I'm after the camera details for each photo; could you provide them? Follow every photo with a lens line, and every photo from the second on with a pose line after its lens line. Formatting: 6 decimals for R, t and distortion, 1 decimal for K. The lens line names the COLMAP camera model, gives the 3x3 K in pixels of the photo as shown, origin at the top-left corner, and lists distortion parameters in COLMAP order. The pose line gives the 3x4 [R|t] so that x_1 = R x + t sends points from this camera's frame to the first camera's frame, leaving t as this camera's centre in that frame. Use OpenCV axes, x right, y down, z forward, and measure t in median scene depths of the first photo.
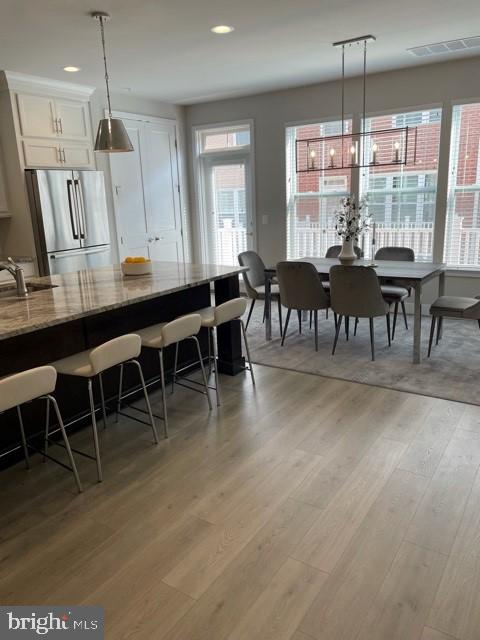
lens RADIAL K [[478.9, 0, 227.1], [0, 478.9, 313.0], [0, 0, 1]] dist [0.108083, -0.128620]
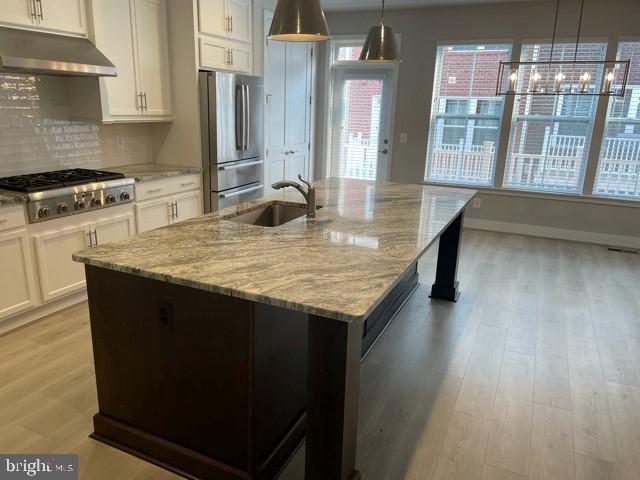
lens RADIAL K [[475.9, 0, 320.0], [0, 475.9, 240.0], [0, 0, 1]] dist [0.115063, -0.126517]
pose [[0.984689, 0.021751, 0.172961, -0.525956], [-0.027099, 0.999223, 0.028619, -0.016450], [-0.172204, -0.032867, 0.984513, 0.102556]]
